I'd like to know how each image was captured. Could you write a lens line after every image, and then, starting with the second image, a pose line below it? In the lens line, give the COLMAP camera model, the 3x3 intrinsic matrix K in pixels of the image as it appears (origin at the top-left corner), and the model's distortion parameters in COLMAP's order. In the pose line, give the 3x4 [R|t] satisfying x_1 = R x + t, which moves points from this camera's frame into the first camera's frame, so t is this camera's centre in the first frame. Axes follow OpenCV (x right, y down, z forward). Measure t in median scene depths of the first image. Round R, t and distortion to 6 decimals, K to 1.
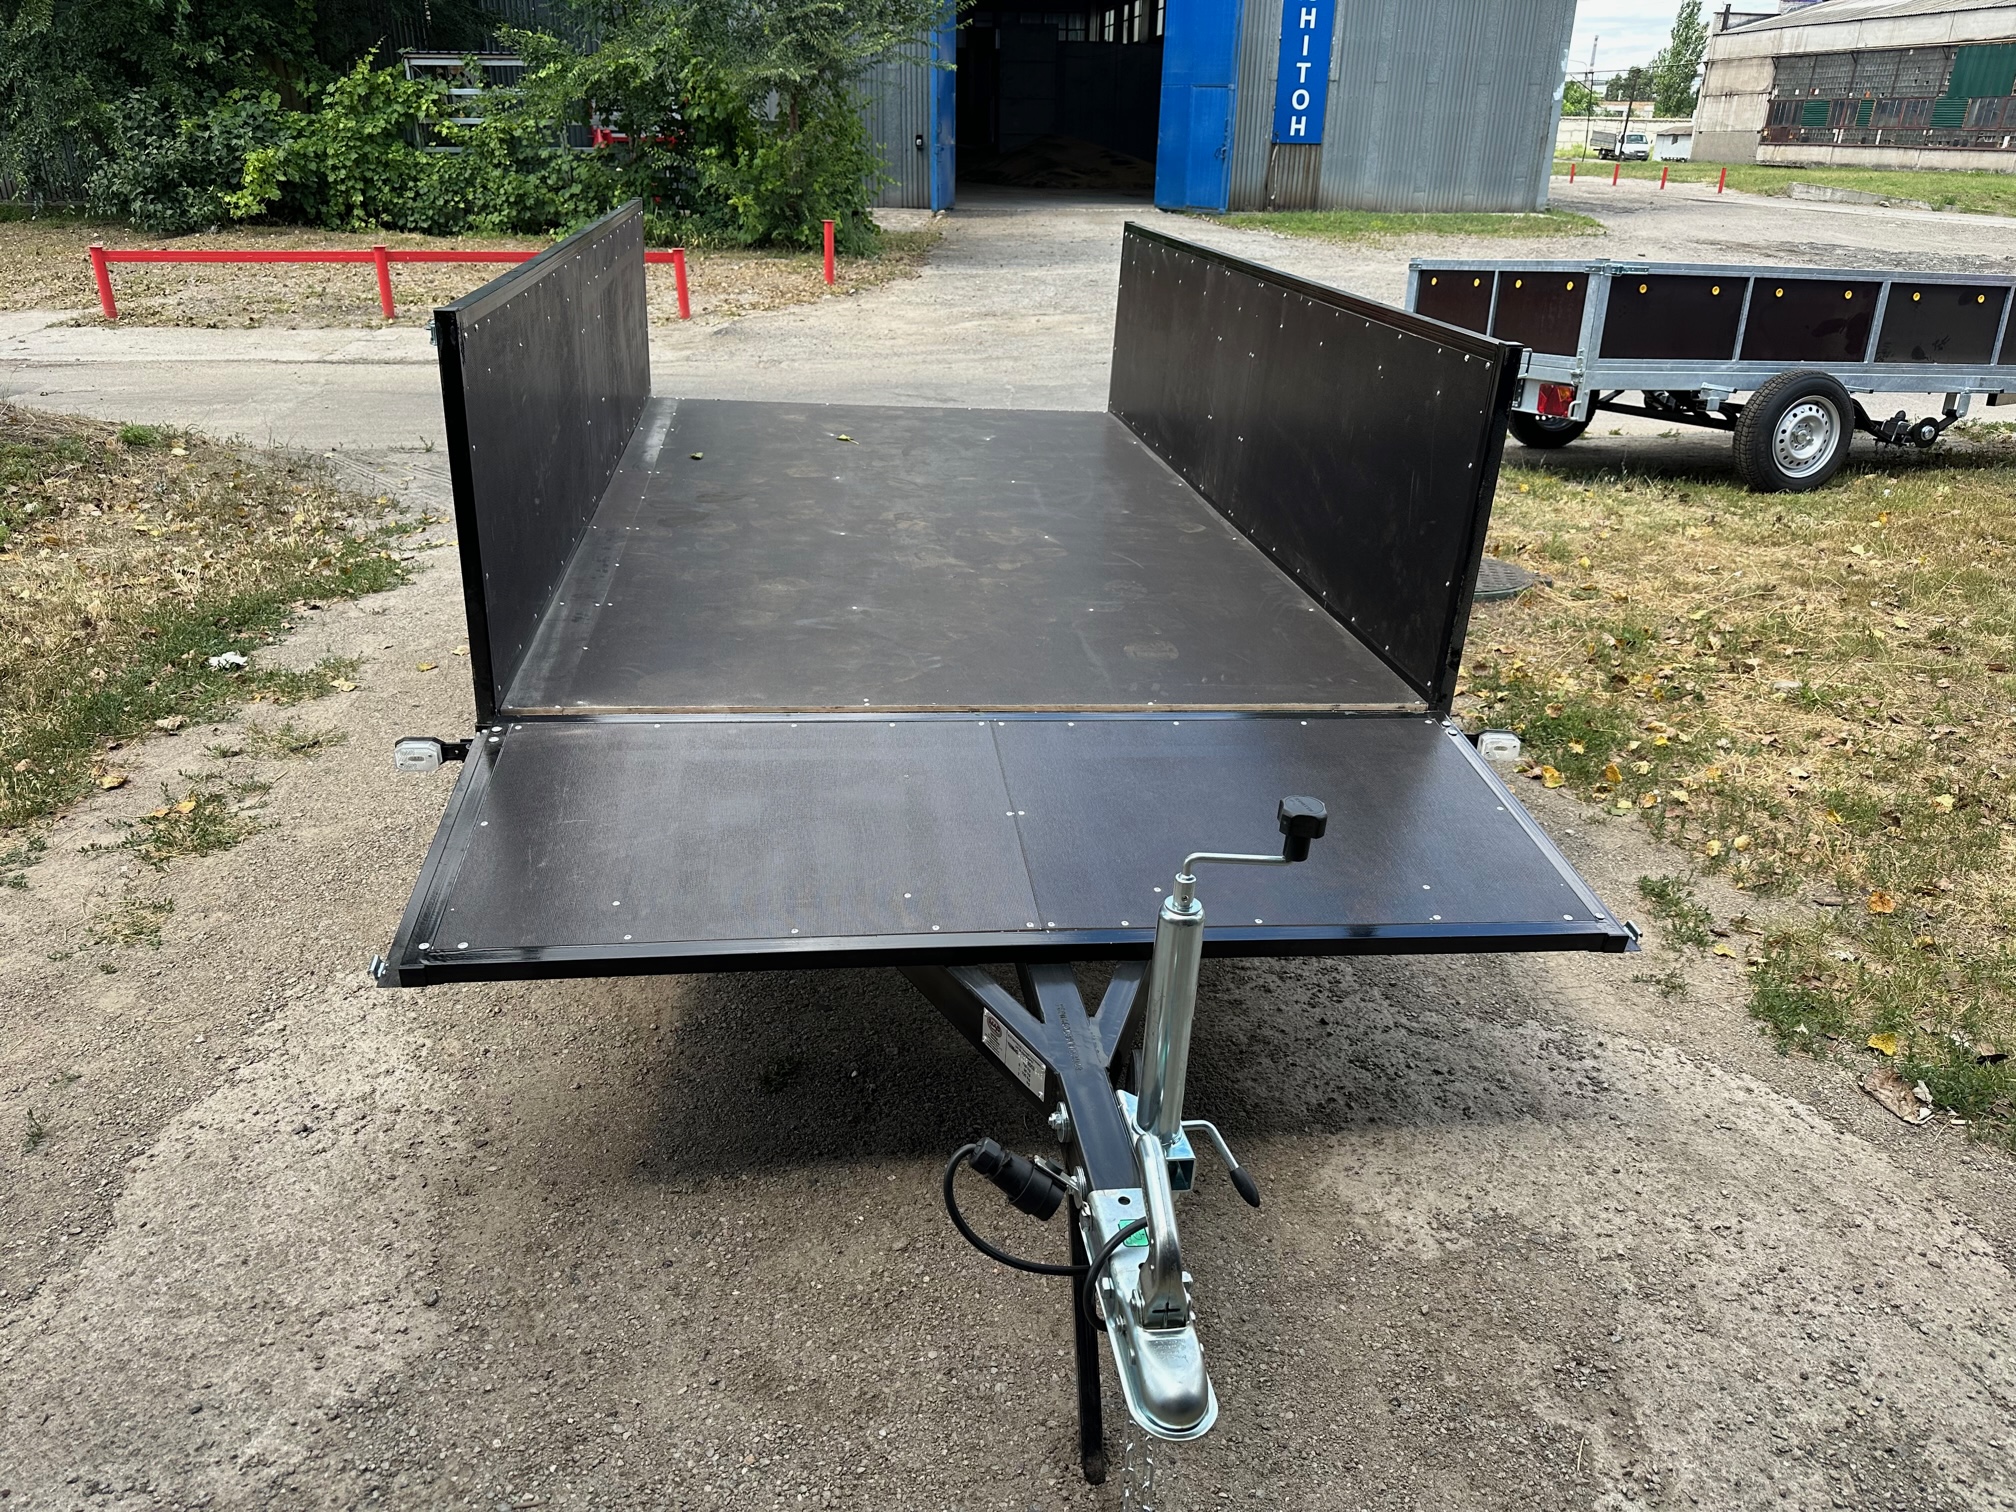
lens RADIAL K [[1396.0, 0, 964.4], [0, 1396.0, 763.2], [0, 0, 1]] dist [0.022427, -0.025991]
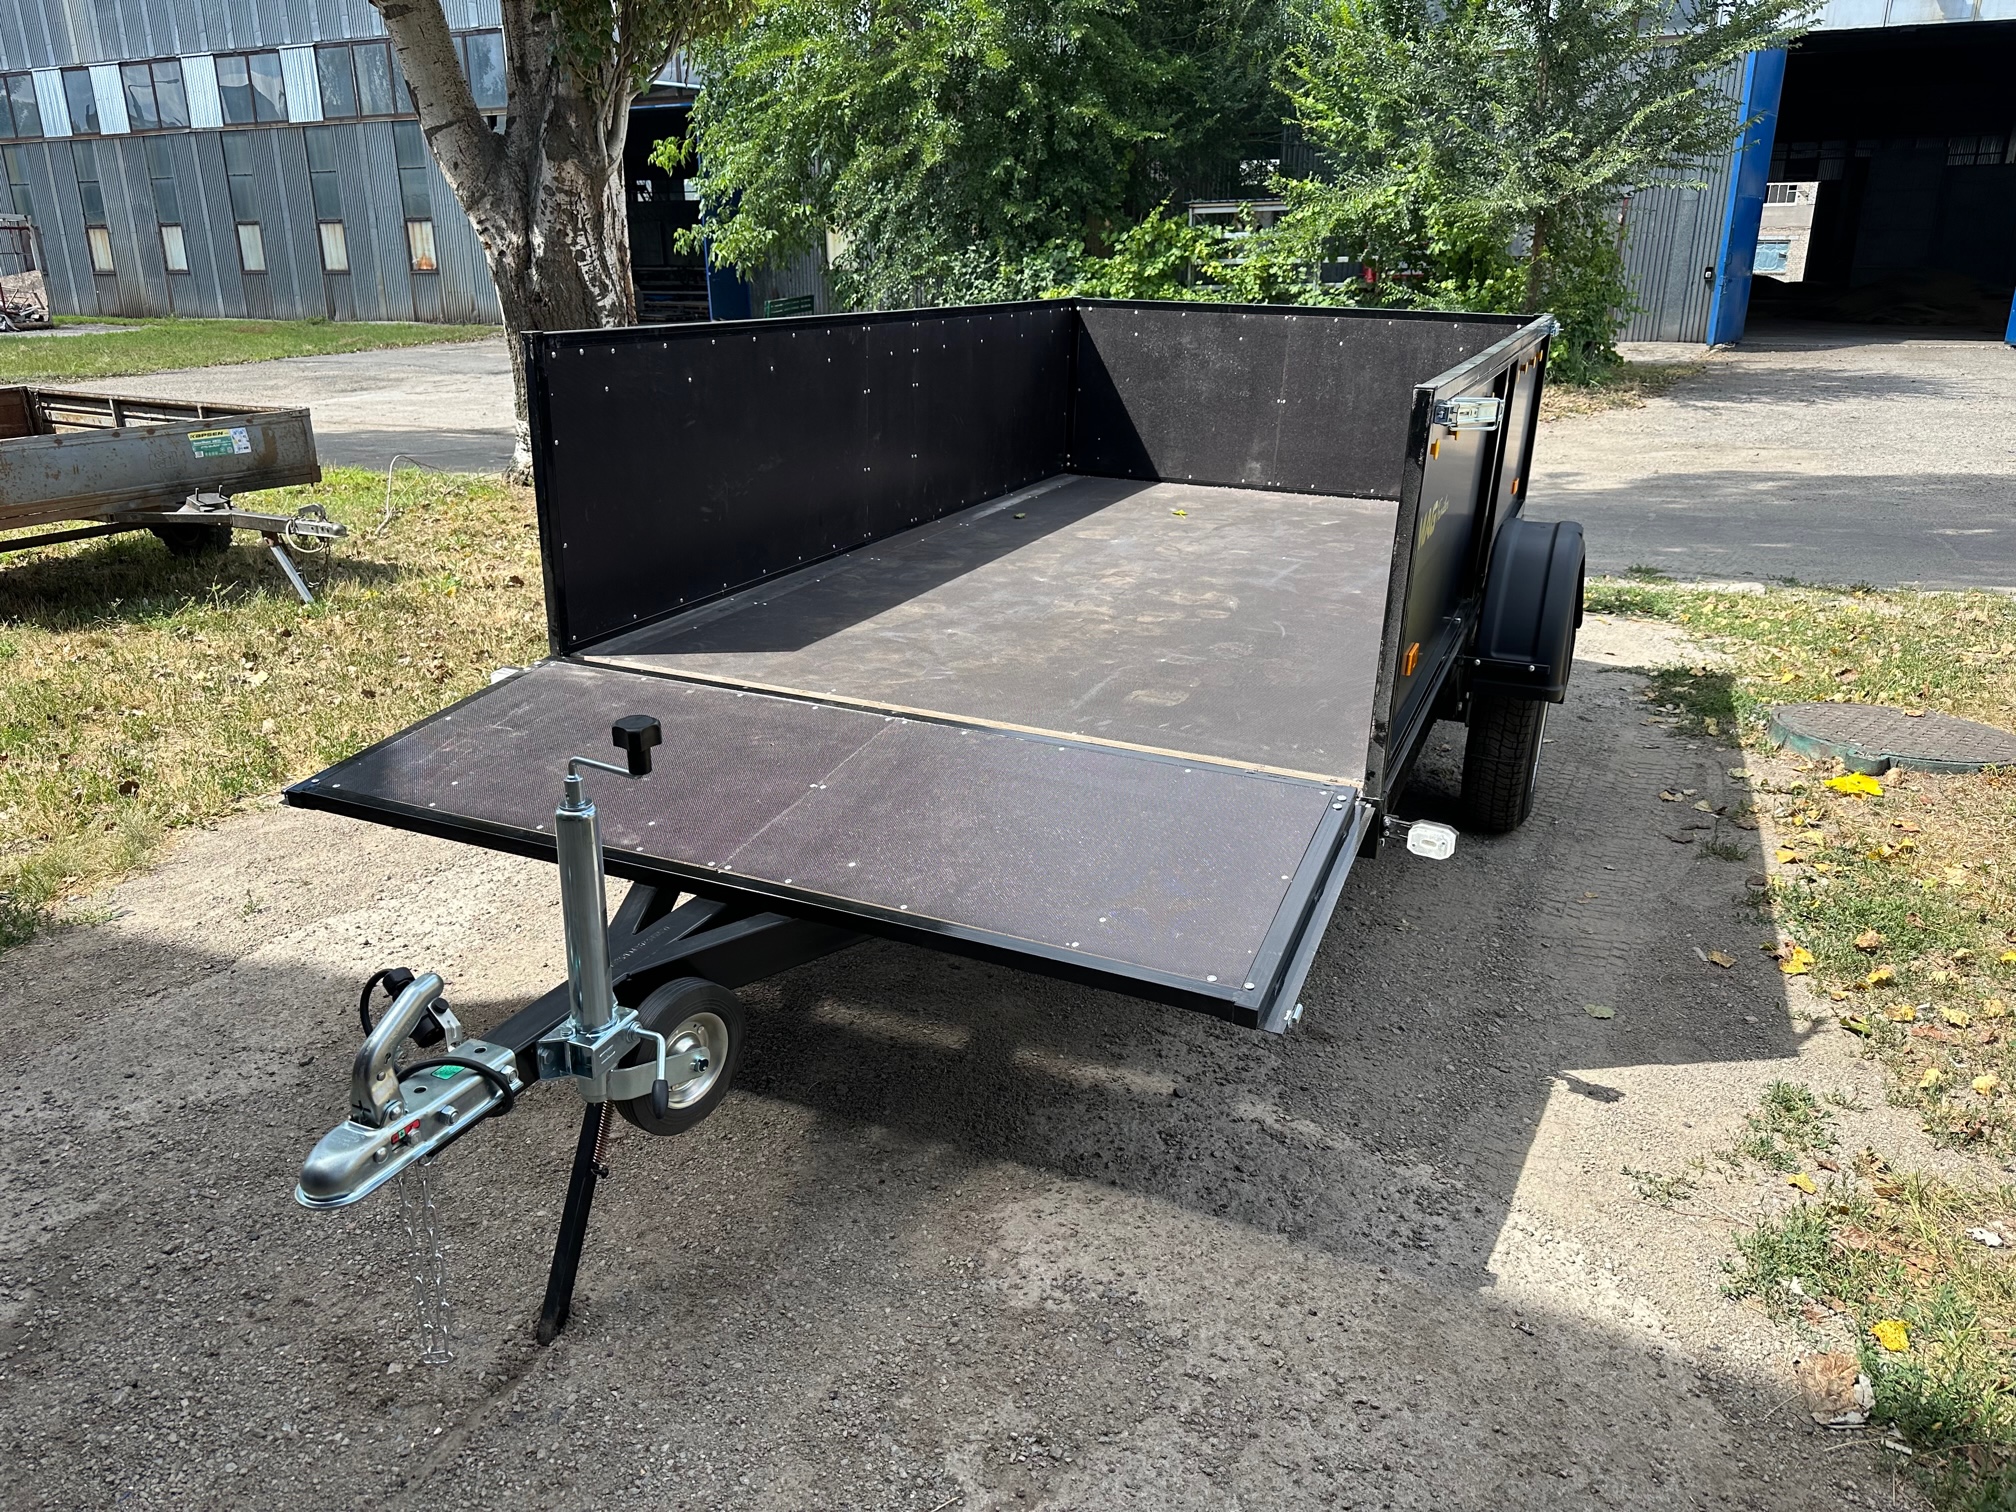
lens RADIAL K [[1396.0, 0, 983.7], [0, 1396.0, 748.9], [0, 0, 1]] dist [0.022427, -0.025991]
pose [[0.863410, 0.147860, -0.482349, 0.059504], [-0.194776, 0.979656, -0.048346, 0.003153], [0.465387, 0.135693, 0.874644, 0.010141]]
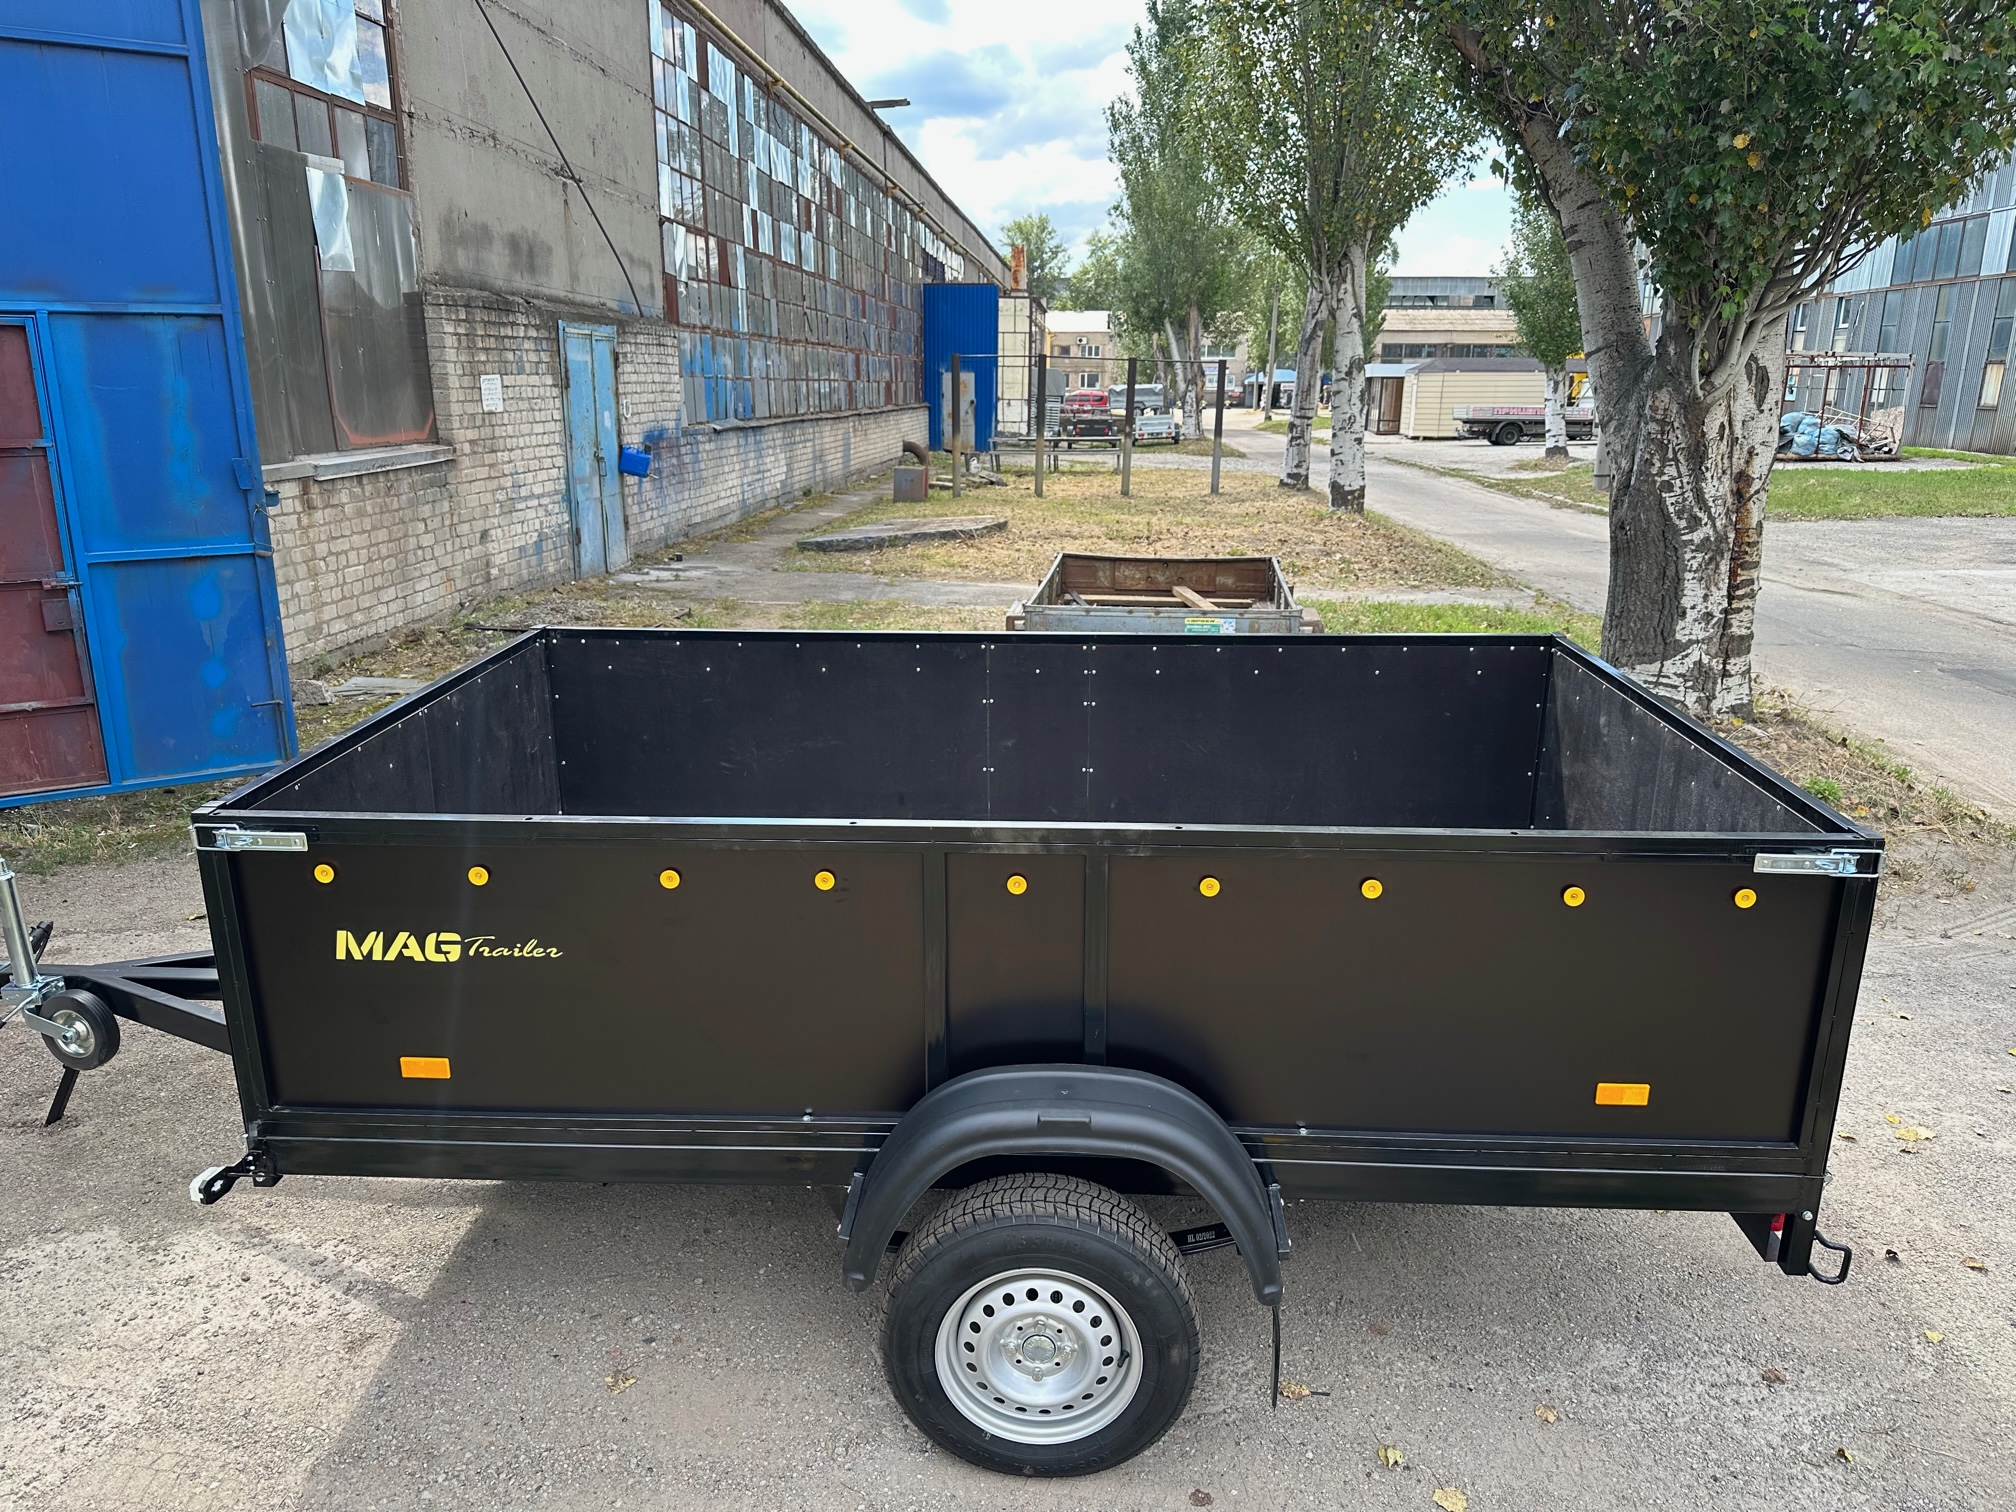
lens RADIAL K [[1396.0, 0, 1060.3], [0, 1396.0, 801.8], [0, 0, 1]] dist [0.022427, -0.025991]
pose [[-0.097995, 0.268971, -0.958150, 0.124822], [-0.423531, 0.859972, 0.284727, -0.077824], [0.900566, 0.433708, 0.029645, 0.137061]]
